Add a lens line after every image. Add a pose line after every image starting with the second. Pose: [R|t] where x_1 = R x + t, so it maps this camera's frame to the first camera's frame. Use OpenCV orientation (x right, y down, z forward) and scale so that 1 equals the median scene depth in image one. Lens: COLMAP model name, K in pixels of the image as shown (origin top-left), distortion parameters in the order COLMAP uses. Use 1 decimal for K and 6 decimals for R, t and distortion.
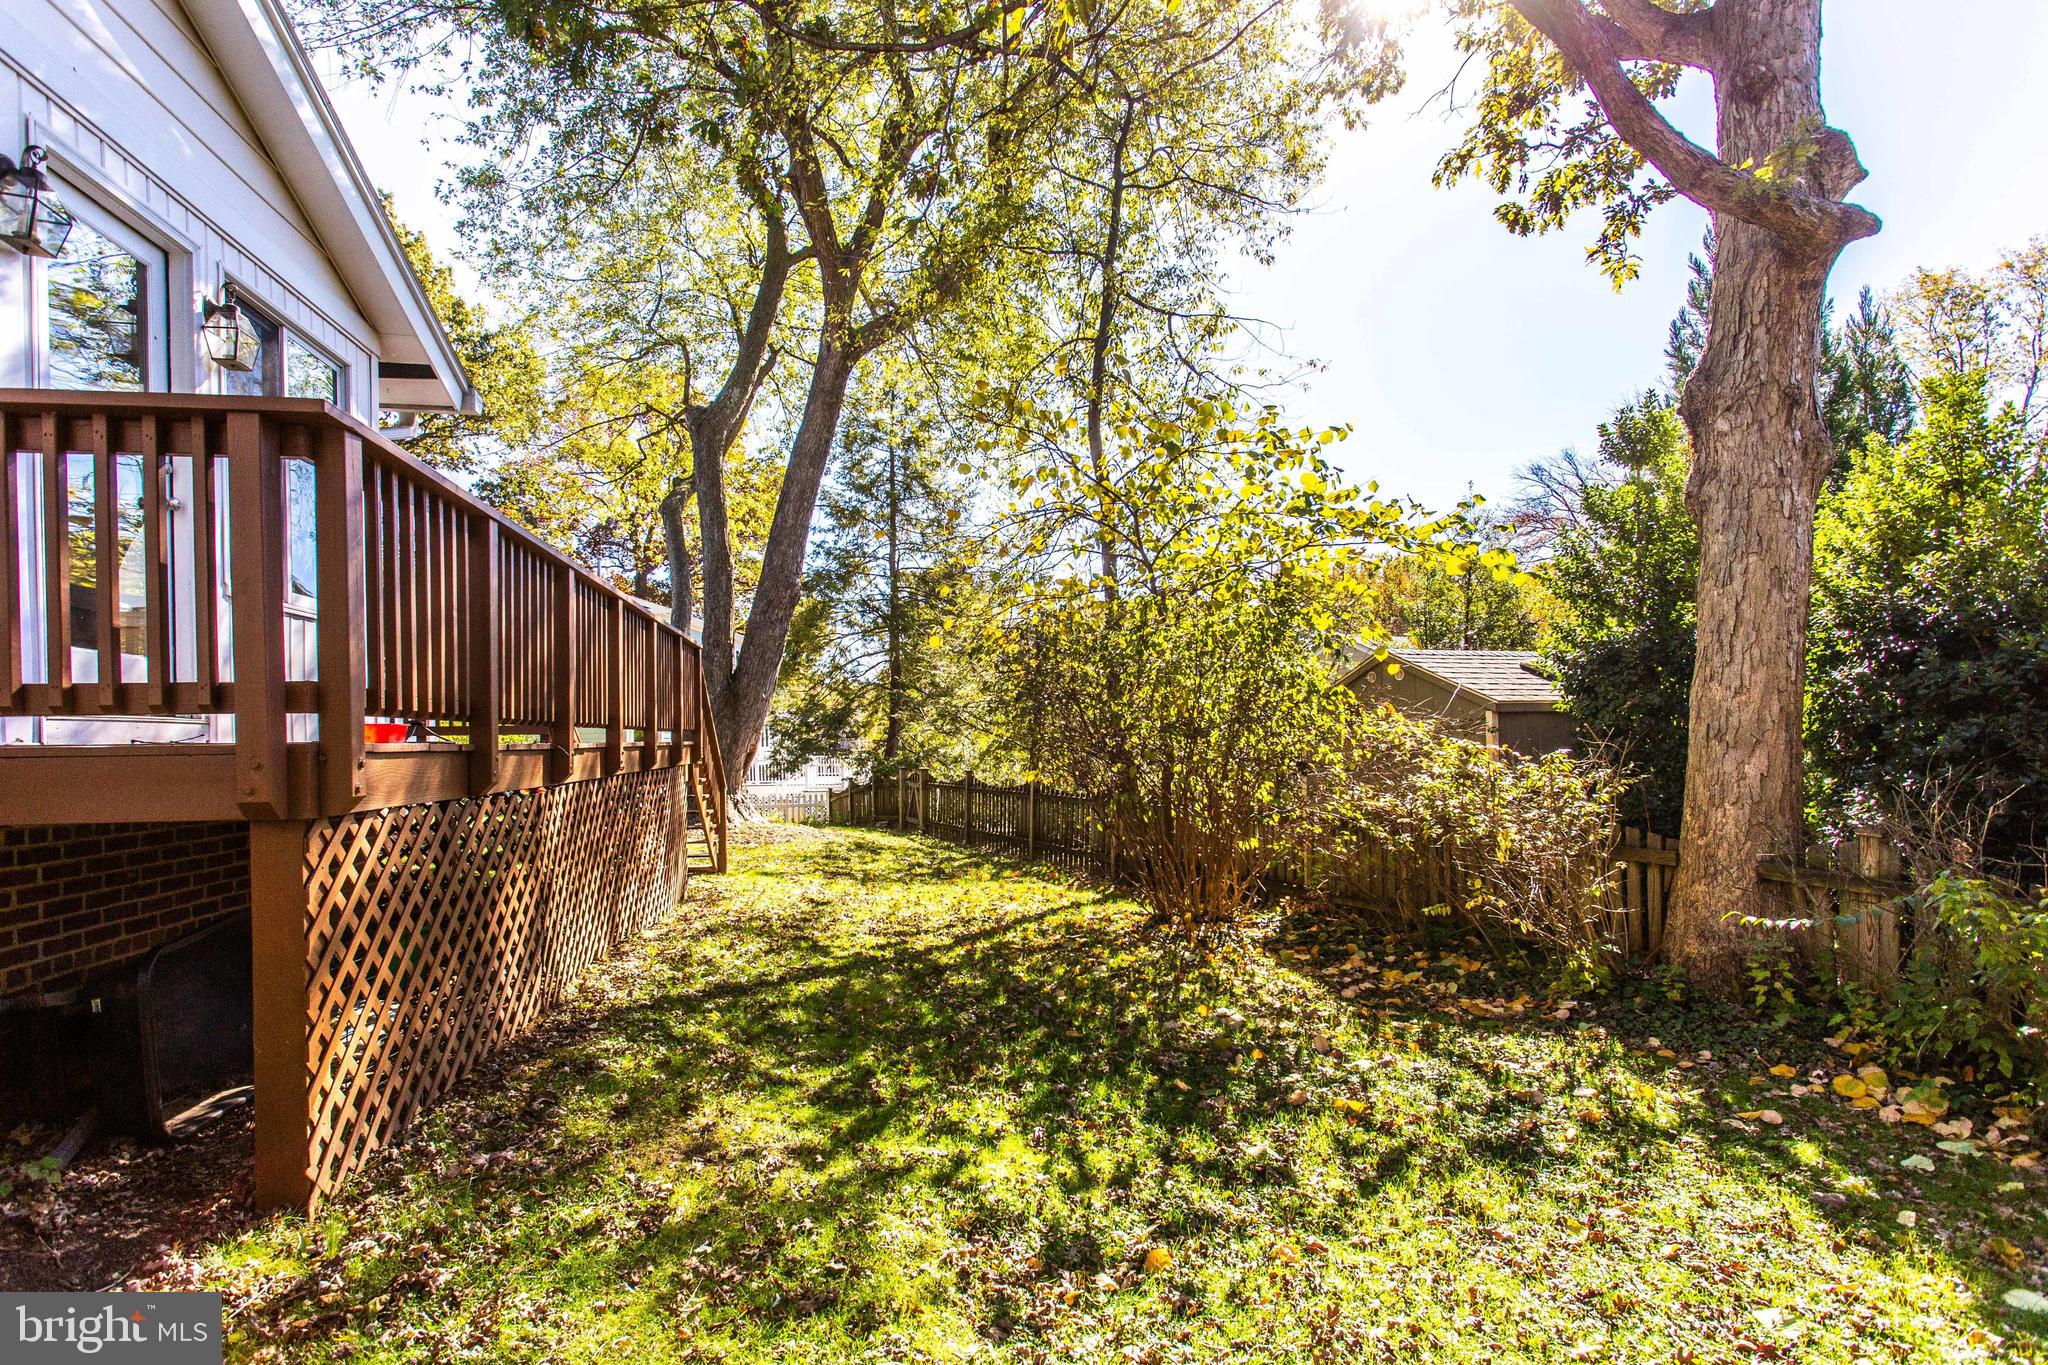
lens RADIAL K [[997.4, 0, 975.3], [0, 997.4, 751.4], [0, 0, 1]] dist [0.004130, 0.000969]
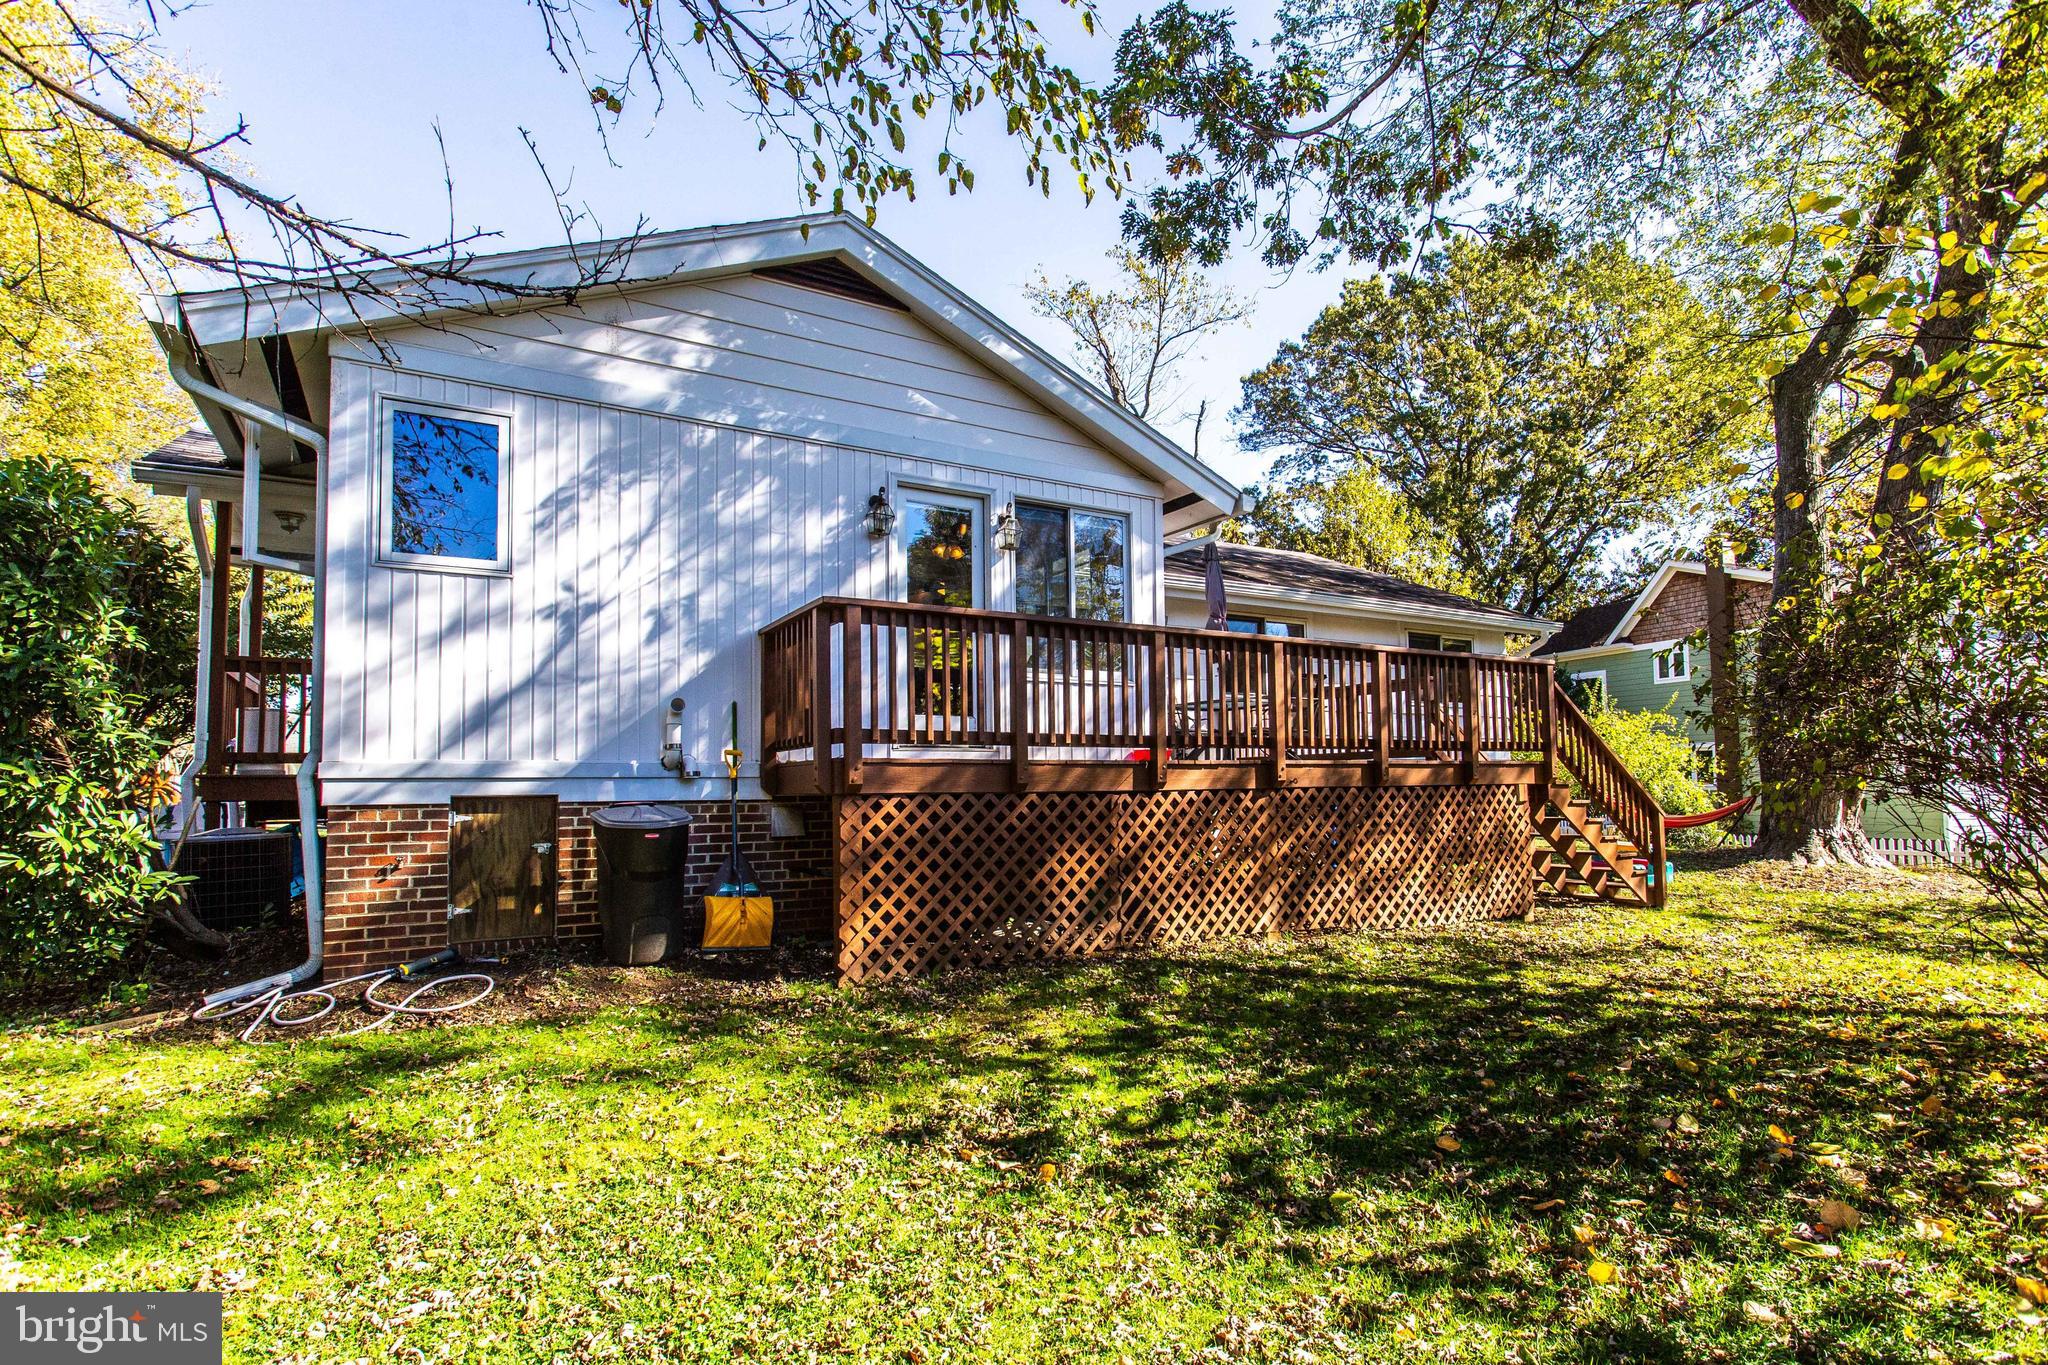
lens RADIAL K [[997.4, 0, 1029.9], [0, 997.4, 738.0], [0, 0, 1]] dist [0.004130, 0.000969]
pose [[0.400313, -0.039003, -0.915548, 0.895915], [-0.002142, 0.999051, -0.043496, 0.025332], [0.916376, 0.019373, 0.399850, 0.334483]]
